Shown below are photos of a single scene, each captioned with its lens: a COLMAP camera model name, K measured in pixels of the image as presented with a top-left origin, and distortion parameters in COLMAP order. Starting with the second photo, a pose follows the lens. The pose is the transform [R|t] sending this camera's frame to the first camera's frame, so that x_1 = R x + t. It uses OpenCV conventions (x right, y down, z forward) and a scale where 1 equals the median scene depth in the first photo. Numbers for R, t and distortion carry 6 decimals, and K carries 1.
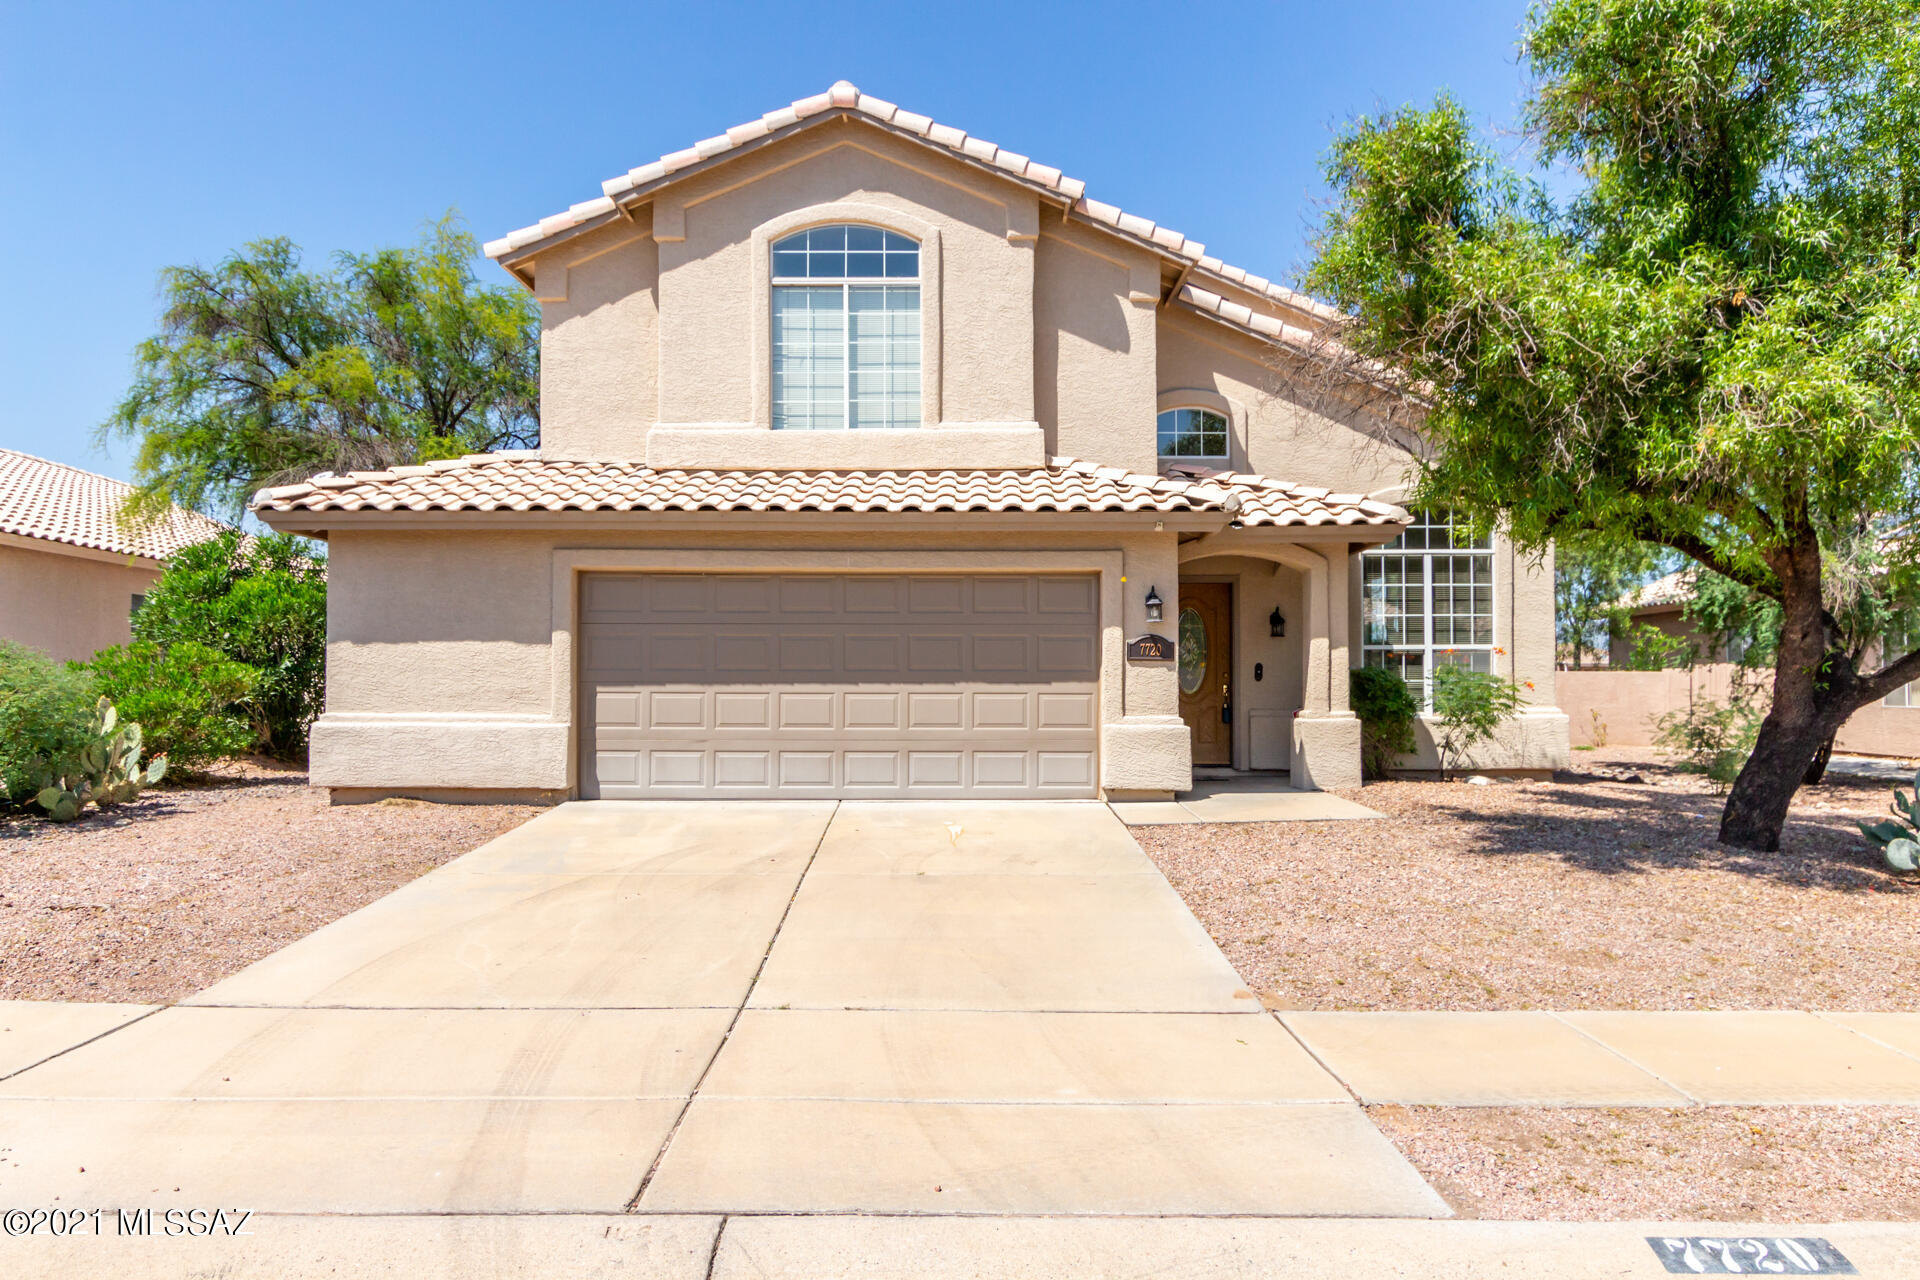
lens RADIAL K [[1310.4, 0, 957.6], [0, 1310.4, 640.3], [0, 0, 1]] dist [-0.007643, 0.000567]
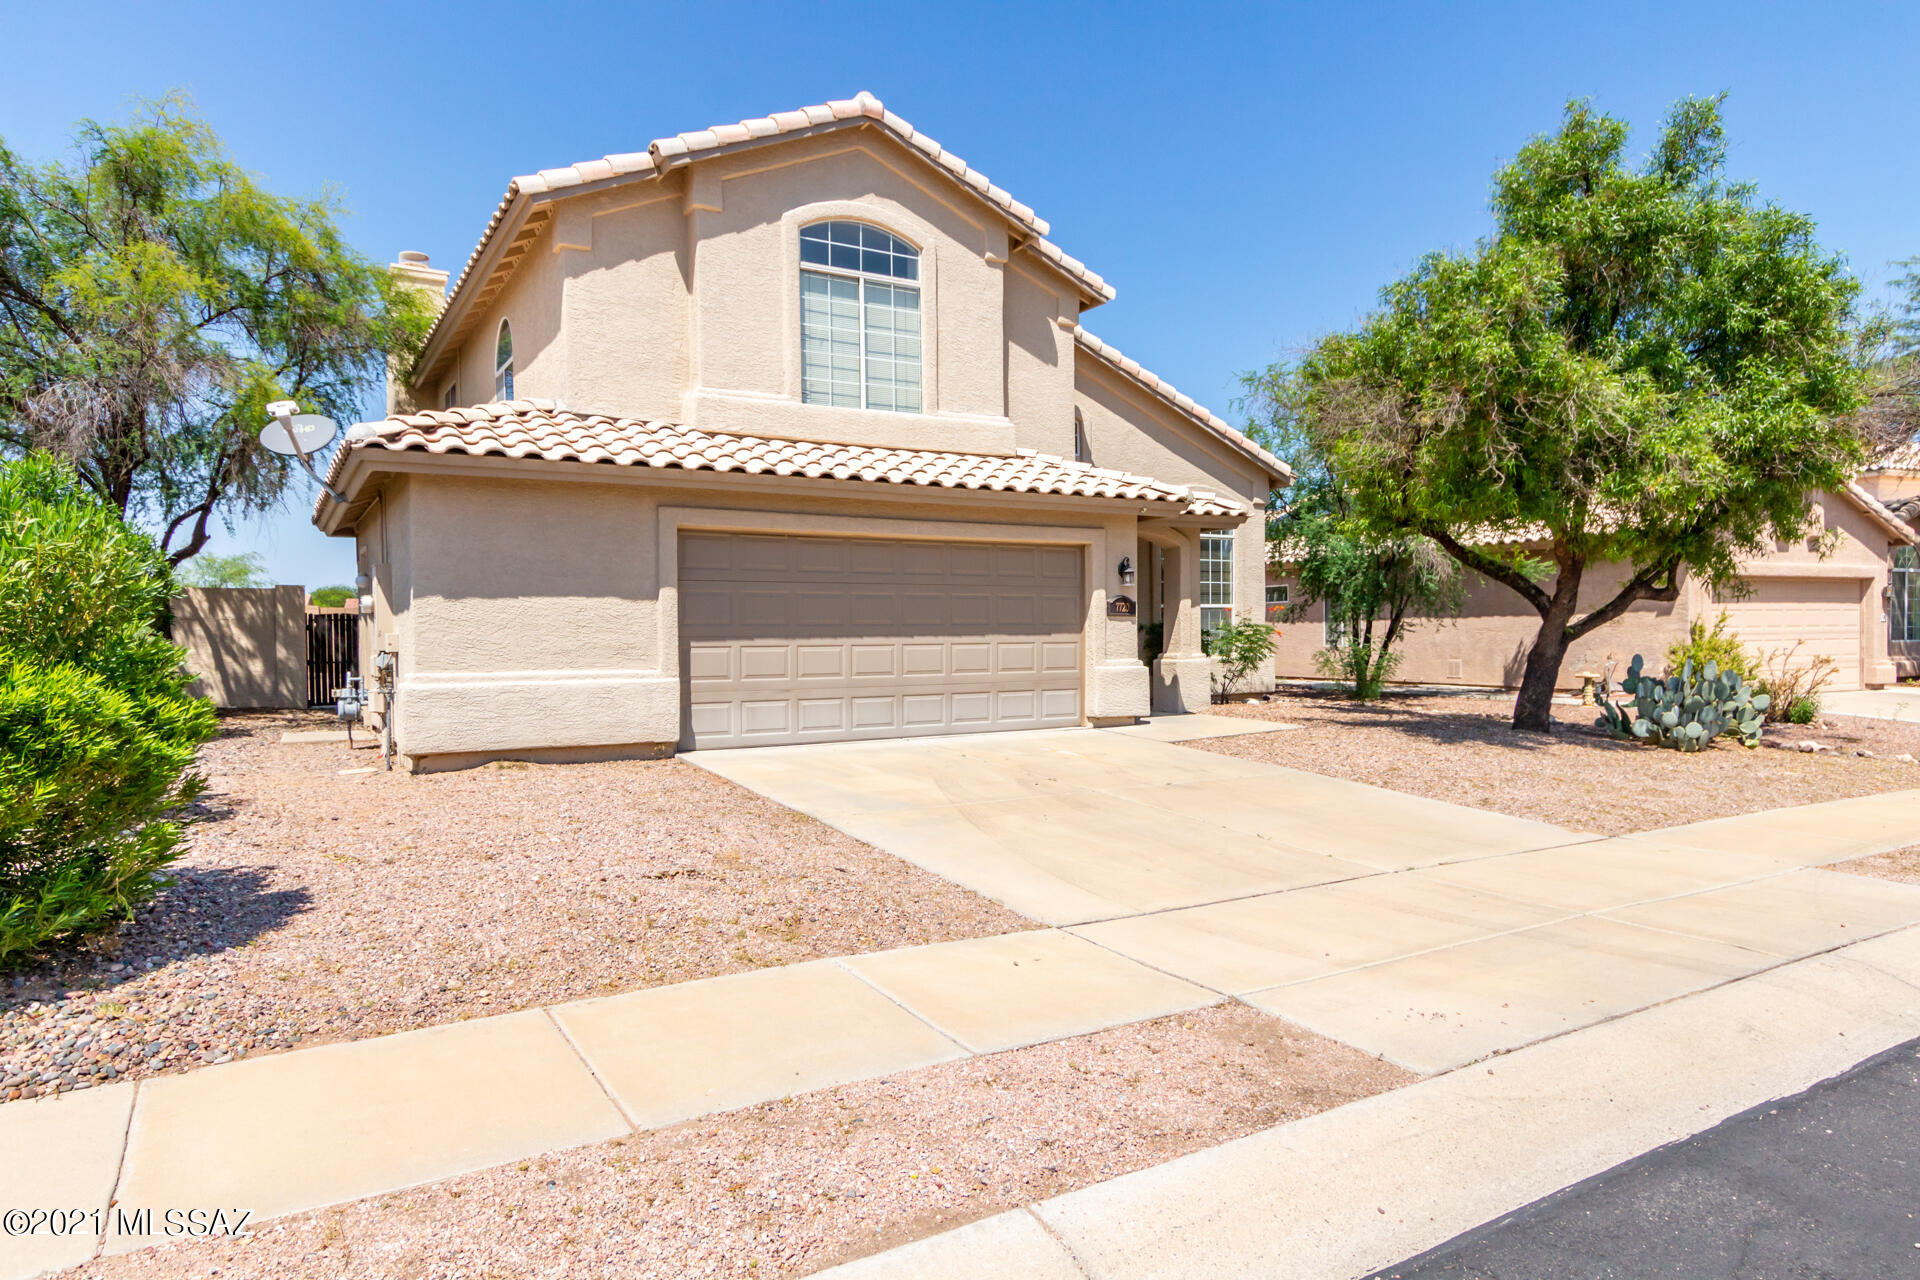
lens RADIAL K [[1182.6, 0, 963.4], [0, 1182.6, 642.2], [0, 0, 1]] dist [-0.000200, -0.004322]
pose [[0.854161, -0.012293, 0.519862, -0.576354], [-0.007409, 0.999331, 0.035805, 0.000866], [-0.519955, -0.034434, 0.853499, 0.093982]]
